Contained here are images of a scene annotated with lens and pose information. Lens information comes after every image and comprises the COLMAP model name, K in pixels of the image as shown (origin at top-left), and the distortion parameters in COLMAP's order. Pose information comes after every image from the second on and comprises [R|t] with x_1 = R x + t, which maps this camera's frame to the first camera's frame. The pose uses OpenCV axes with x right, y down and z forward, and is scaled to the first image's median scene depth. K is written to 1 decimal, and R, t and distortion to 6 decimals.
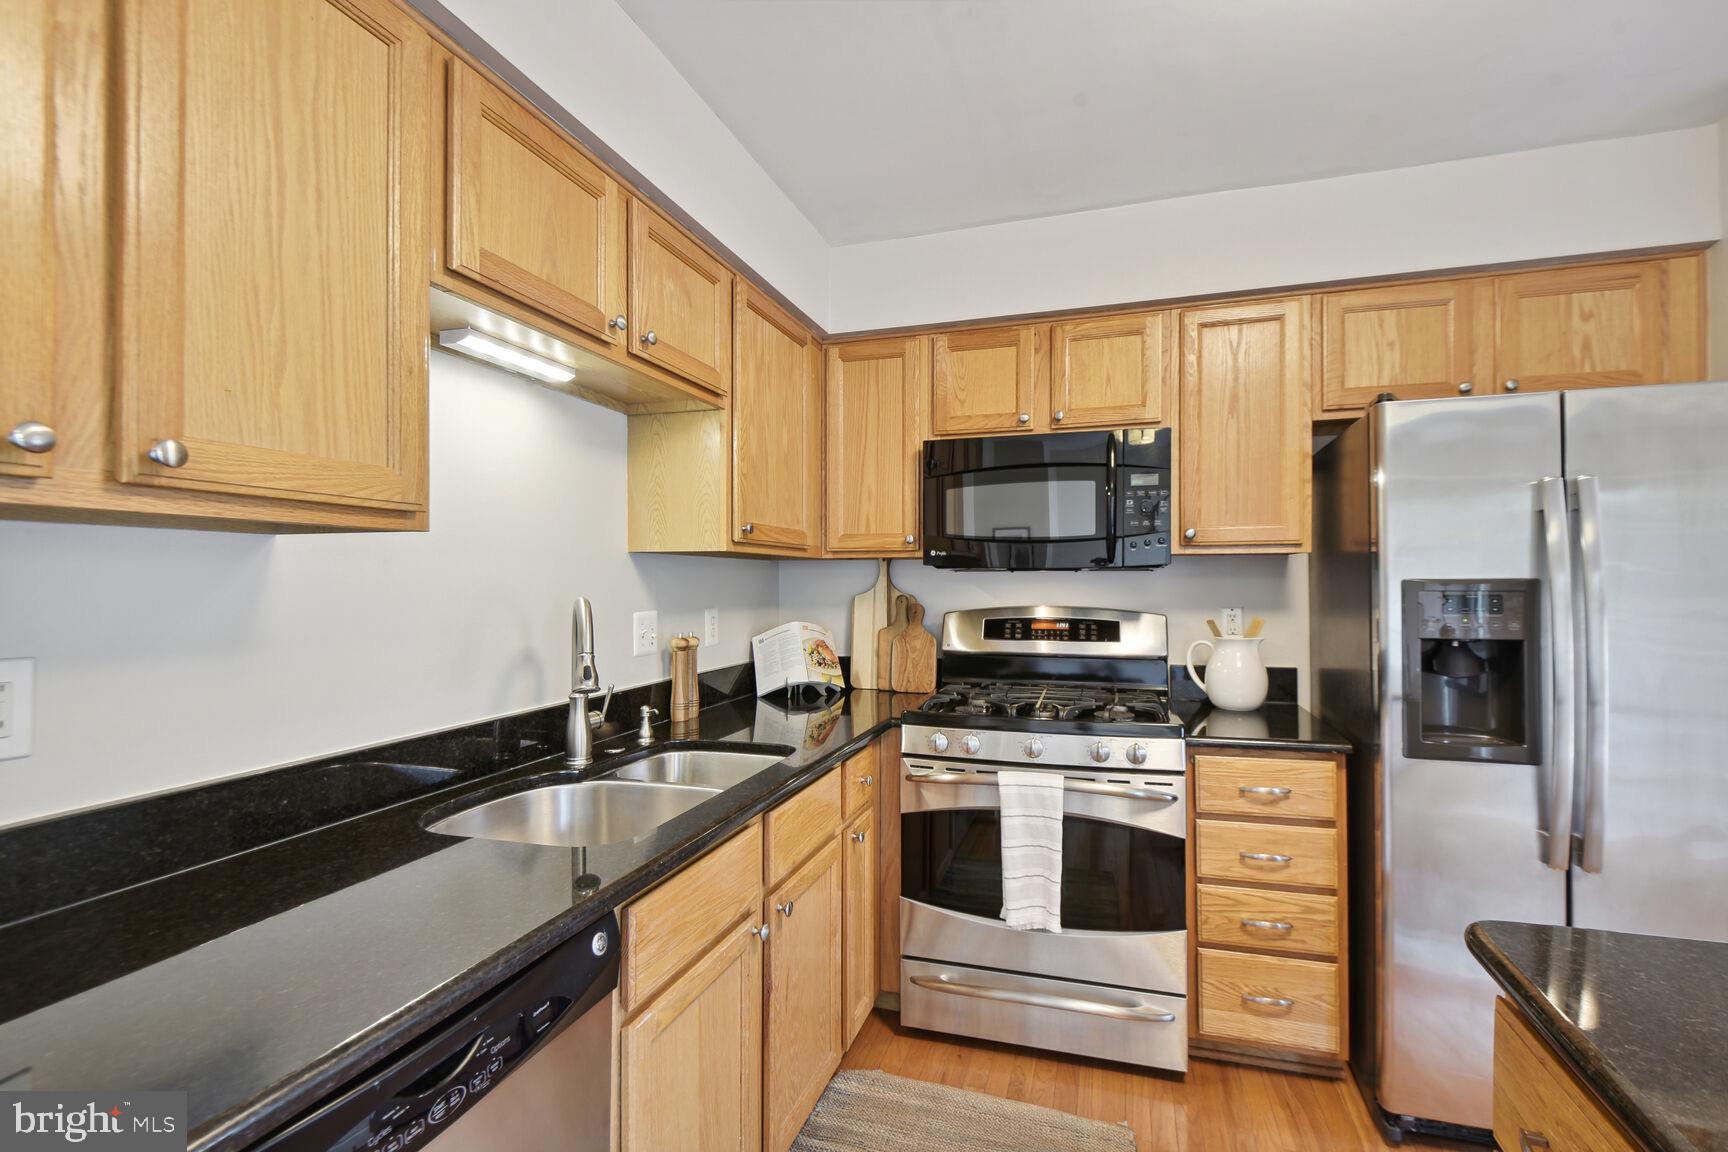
lens RADIAL K [[782.4, 0, 871.0], [0, 782.4, 579.8], [0, 0, 1]] dist [0.002400, -0.000231]
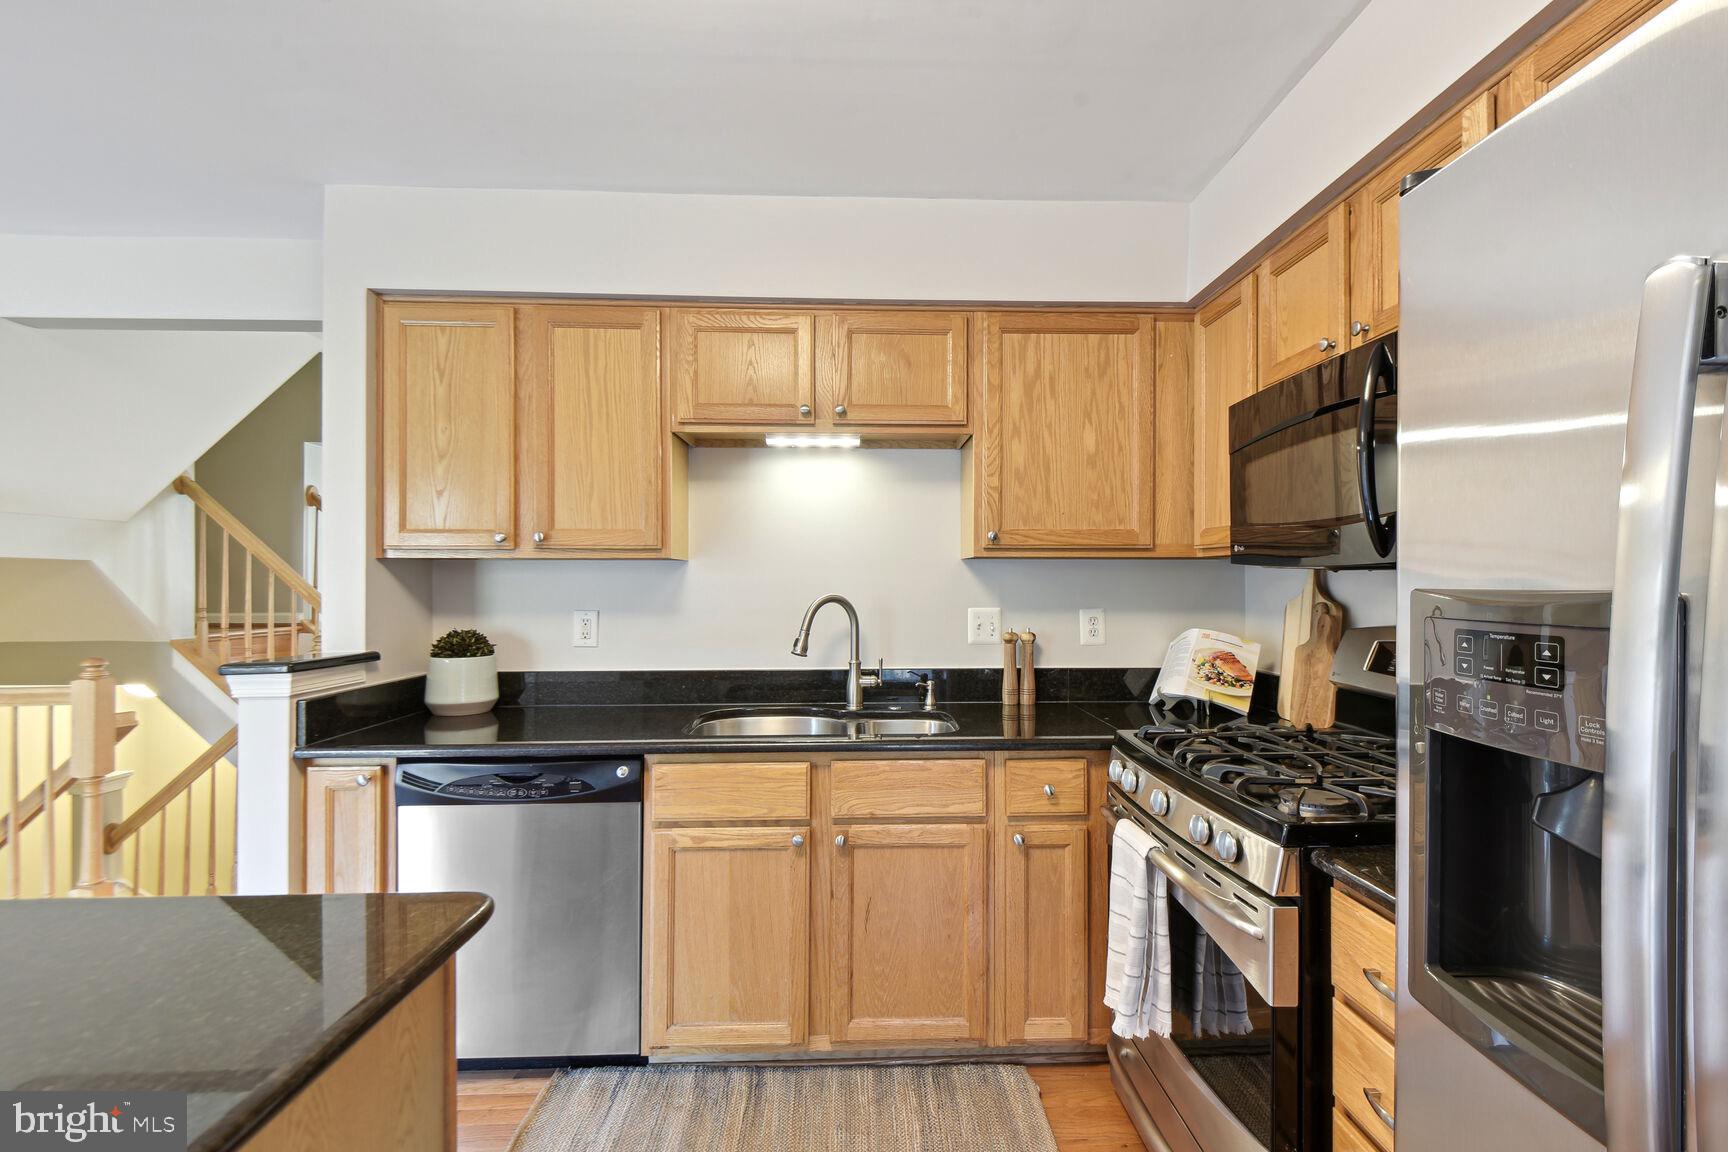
lens RADIAL K [[782.4, 0, 867.5], [0, 782.4, 575.7], [0, 0, 1]] dist [0.002400, -0.000231]
pose [[0.324105, -0.000388, -0.946021, 0.751361], [0.001457, 0.999999, 0.000089, -0.008354], [0.946020, -0.001407, 0.324105, 0.426937]]
